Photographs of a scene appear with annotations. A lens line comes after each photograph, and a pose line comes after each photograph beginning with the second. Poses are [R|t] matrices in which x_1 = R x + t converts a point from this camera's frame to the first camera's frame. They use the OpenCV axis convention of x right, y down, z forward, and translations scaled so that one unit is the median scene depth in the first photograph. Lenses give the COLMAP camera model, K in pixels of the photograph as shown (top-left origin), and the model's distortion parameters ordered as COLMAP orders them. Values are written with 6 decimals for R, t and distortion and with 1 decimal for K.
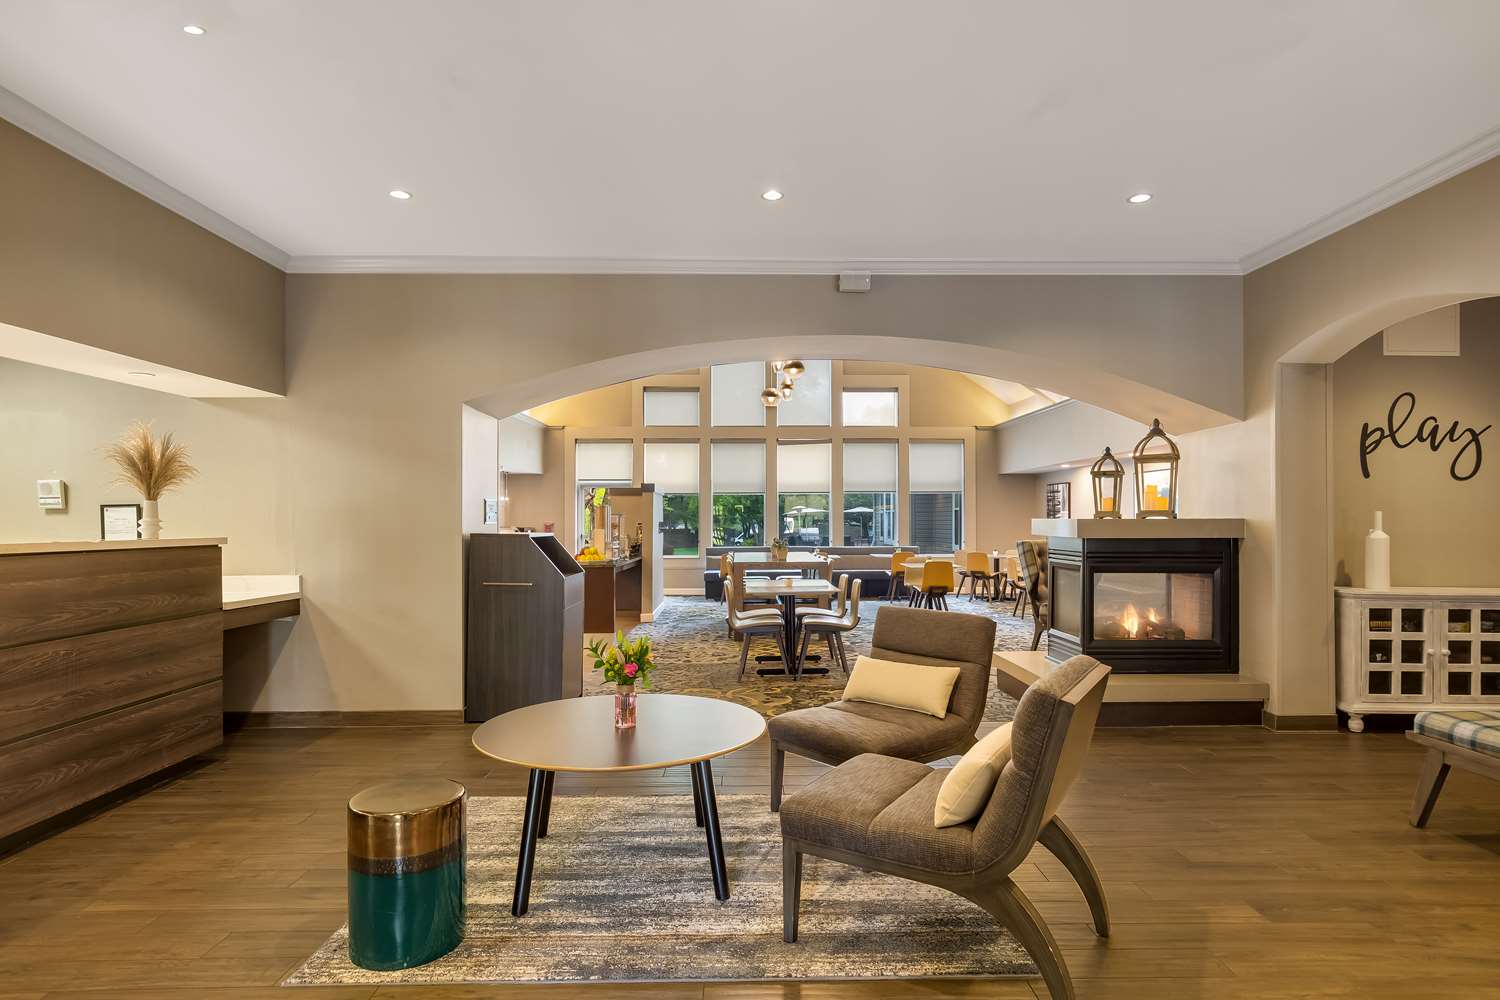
lens RADIAL K [[810.8, 0, 751.6], [0, 810.8, 517.3], [0, 0, 1]] dist [0.031895, 0.000048]
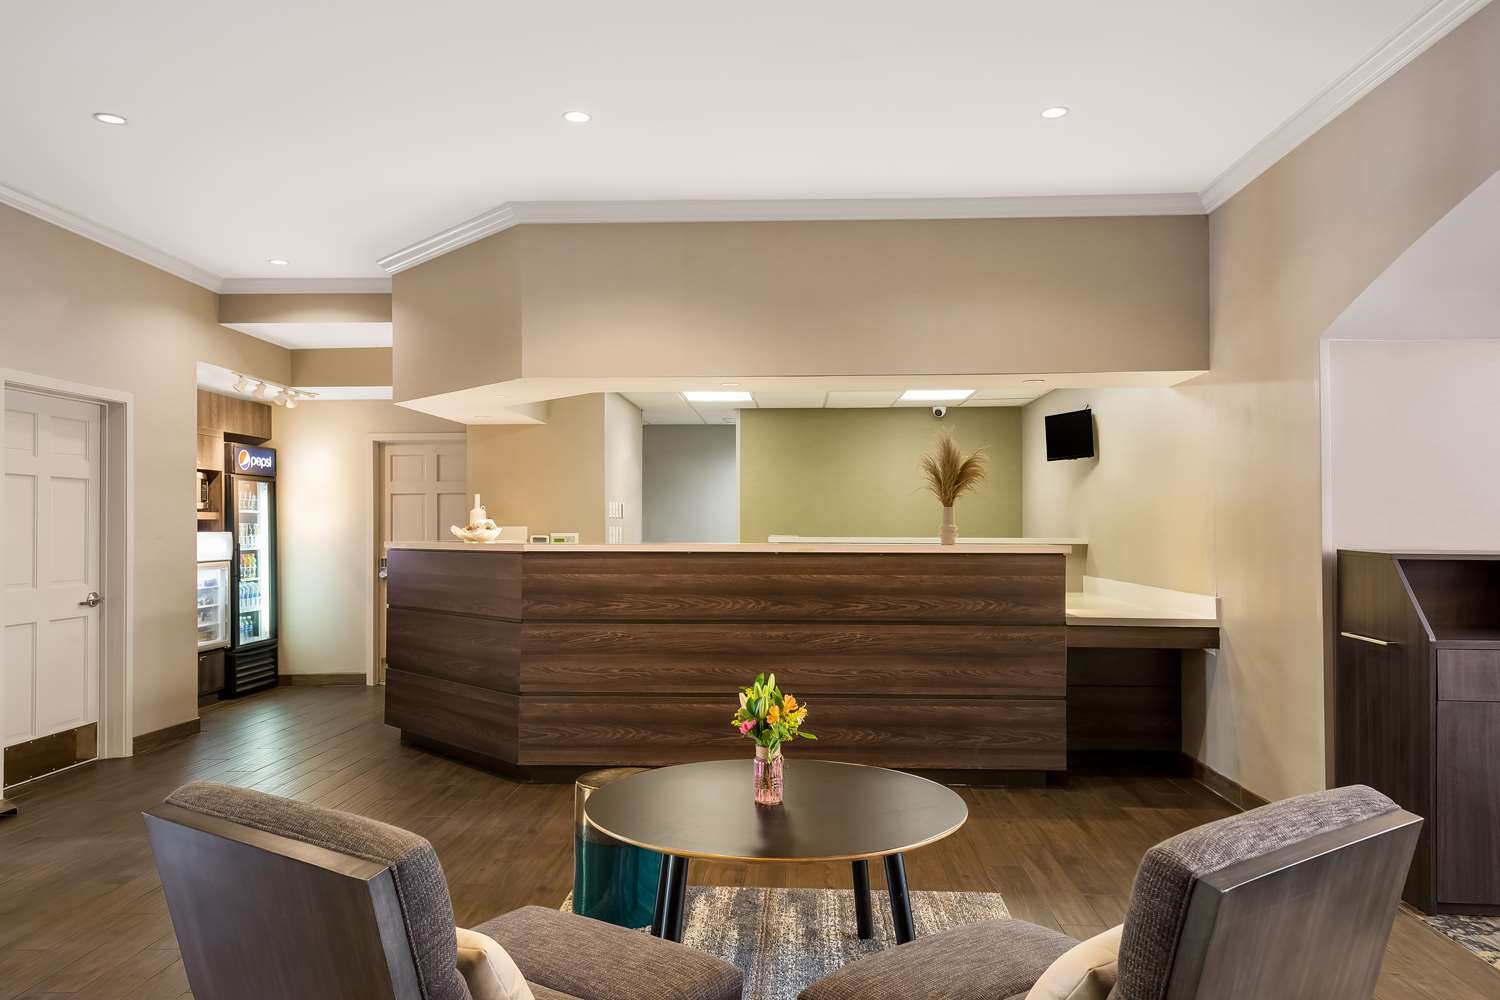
lens RADIAL K [[1090.7, 0, 753.7], [0, 1090.7, 518.1], [0, 0, 1]] dist [0.042563, 0.000484]
pose [[-0.061664, -0.004587, -0.998086, 0.636527], [0.004833, 0.999976, -0.004894, -0.001925], [0.998085, -0.005126, -0.061641, 0.776598]]
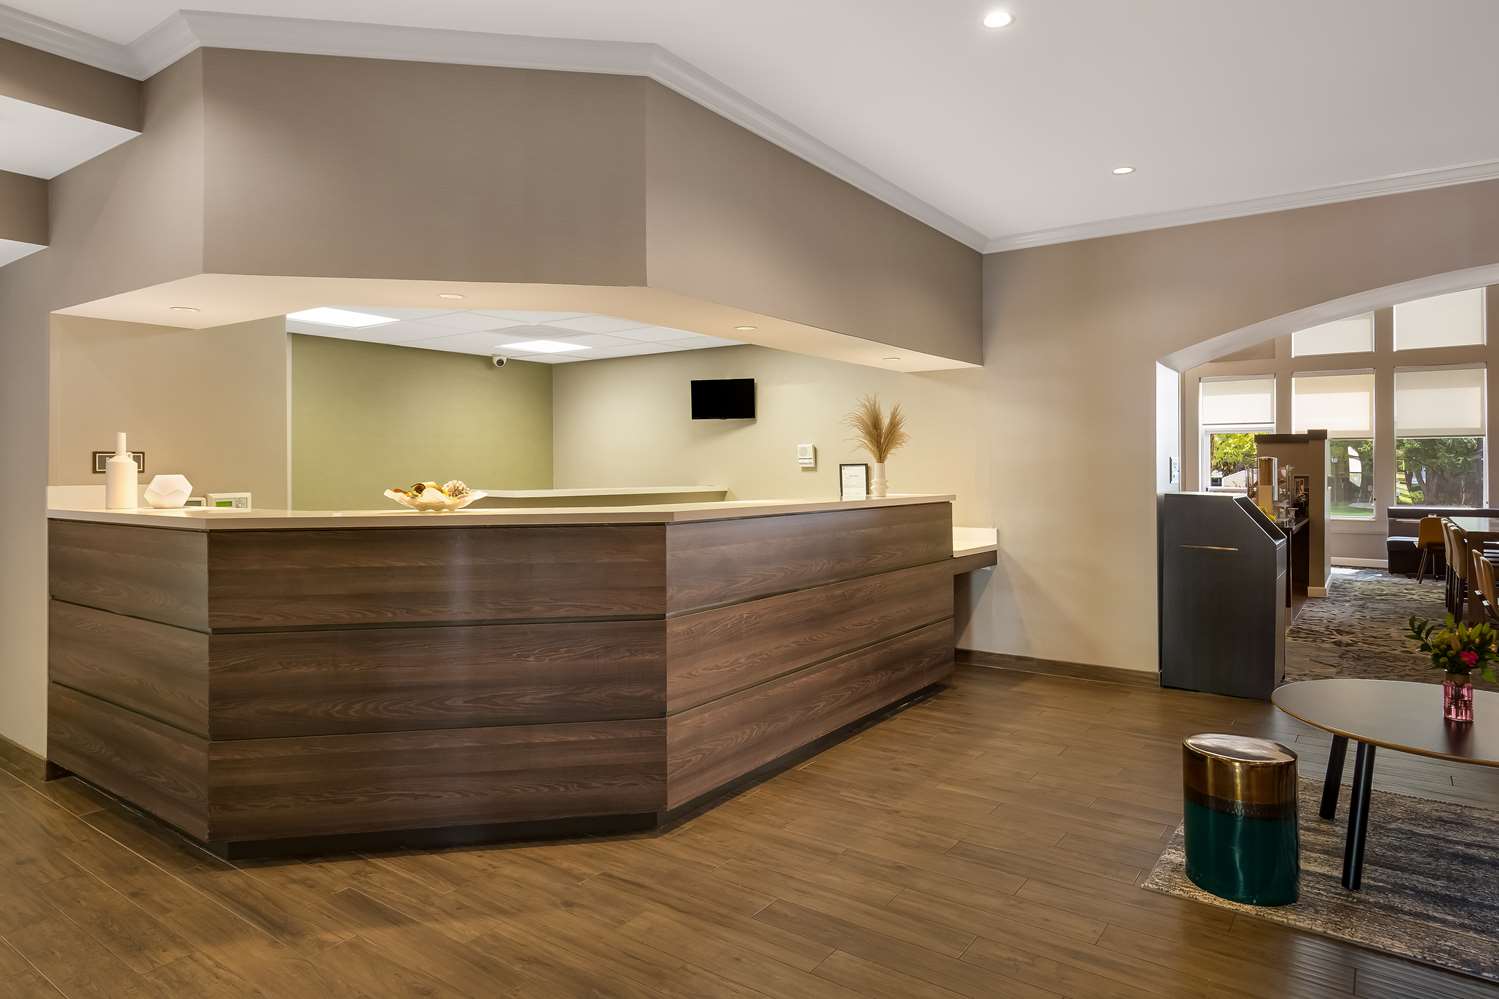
lens RADIAL K [[896.2, 0, 751.5], [0, 896.2, 460.9], [0, 0, 1]] dist [-0.002834, 0.012539]
pose [[0.809230, -0.001916, -0.587489, -0.141847], [0.000992, 0.999998, -0.001895, -0.022173], [0.587491, 0.000951, 0.809230, -0.196902]]
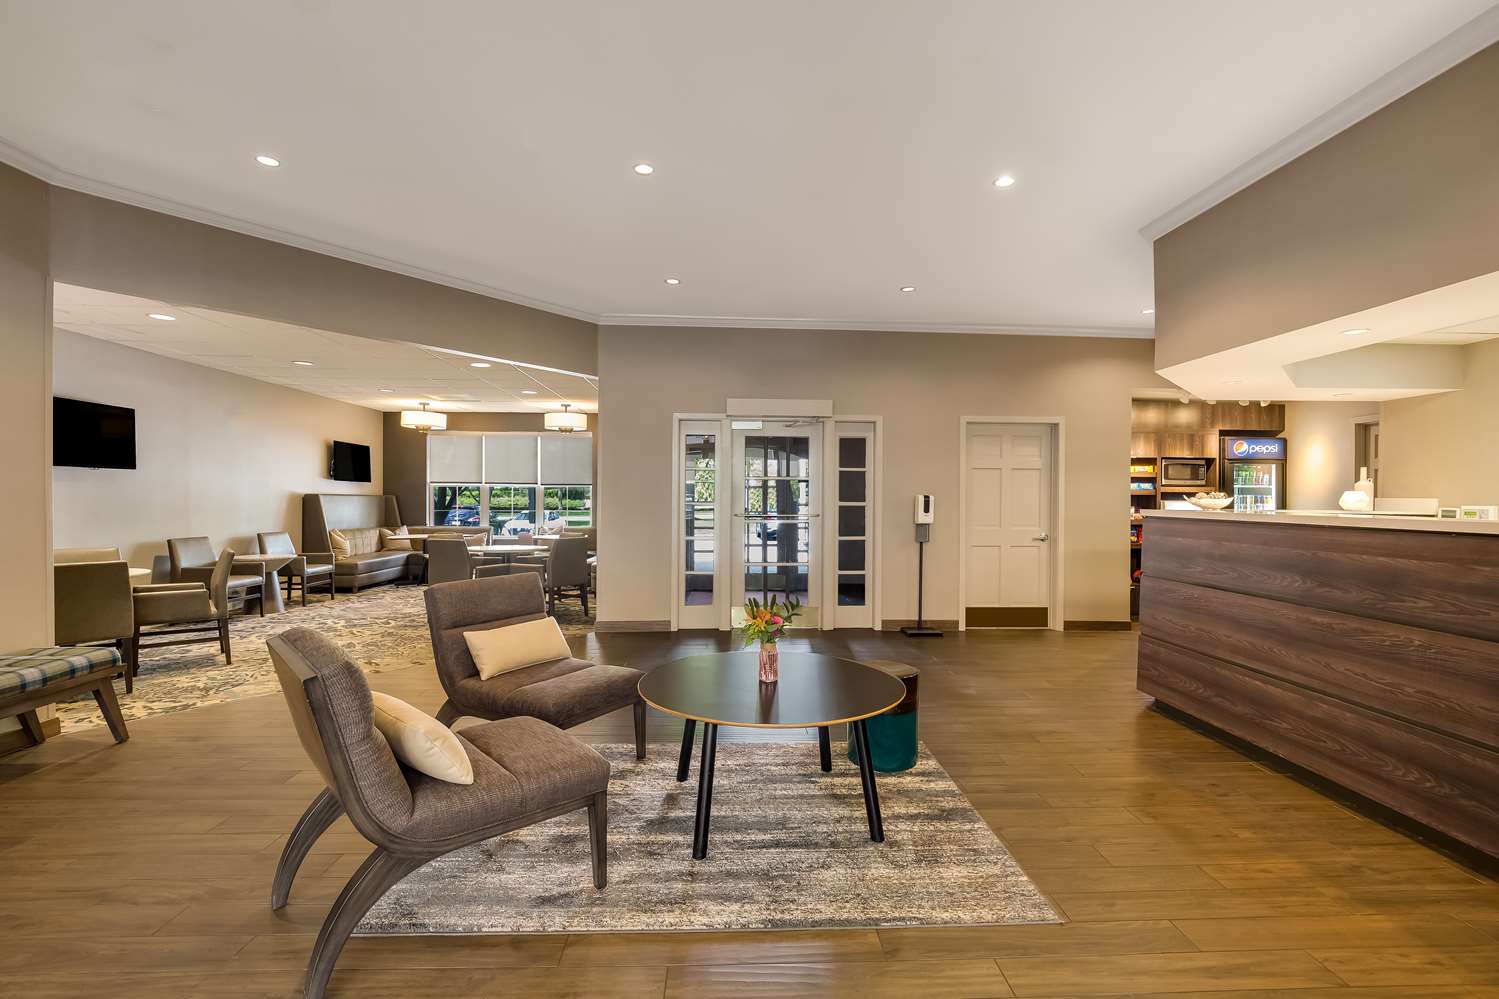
lens RADIAL K [[694.3, 0, 749.5], [0, 694.3, 499.5], [0, 0, 1]] dist [0.000569, 0.000078]
pose [[-0.999639, -0.006932, -0.025976, -0.070113], [-0.006985, 0.999974, 0.001951, 0.009072], [0.025962, 0.002132, -0.999661, 1.425250]]
